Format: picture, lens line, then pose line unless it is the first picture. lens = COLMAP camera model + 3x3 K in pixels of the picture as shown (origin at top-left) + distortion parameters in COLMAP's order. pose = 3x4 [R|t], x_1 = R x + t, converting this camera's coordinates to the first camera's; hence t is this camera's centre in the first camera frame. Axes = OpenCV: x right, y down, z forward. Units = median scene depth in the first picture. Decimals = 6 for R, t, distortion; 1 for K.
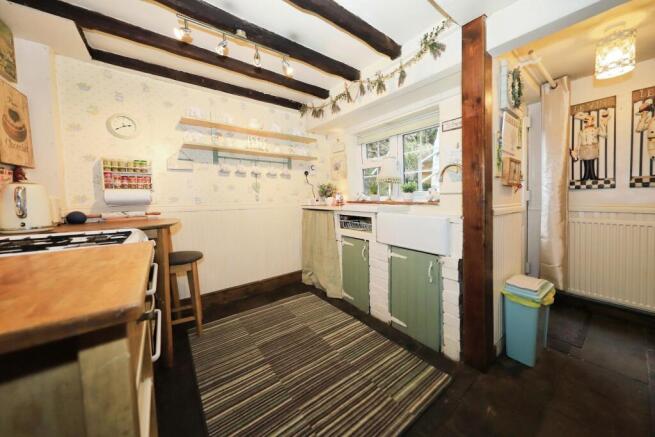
lens RADIAL K [[226.7, 0, 327.5], [0, 226.7, 199.5], [0, 0, 1]] dist [-0.000838, -0.000125]
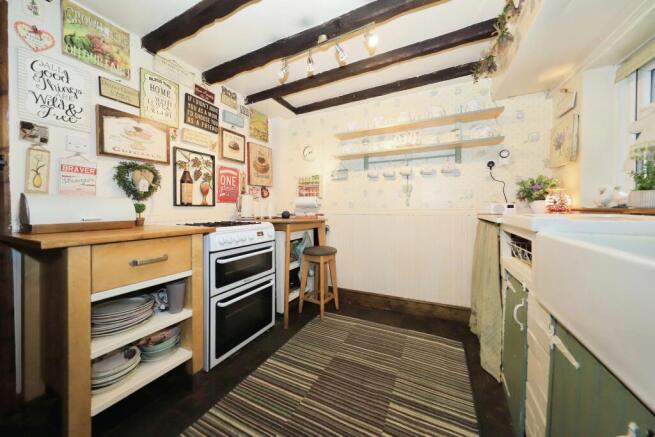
lens RADIAL K [[226.7, 0, 328.8], [0, 226.7, 208.7], [0, 0, 1]] dist [-0.000838, -0.000125]
pose [[0.446128, 0.013099, -0.894873, 0.390529], [-0.009025, 0.999908, 0.010137, 0.012700], [0.894924, 0.003554, 0.446205, 0.407020]]
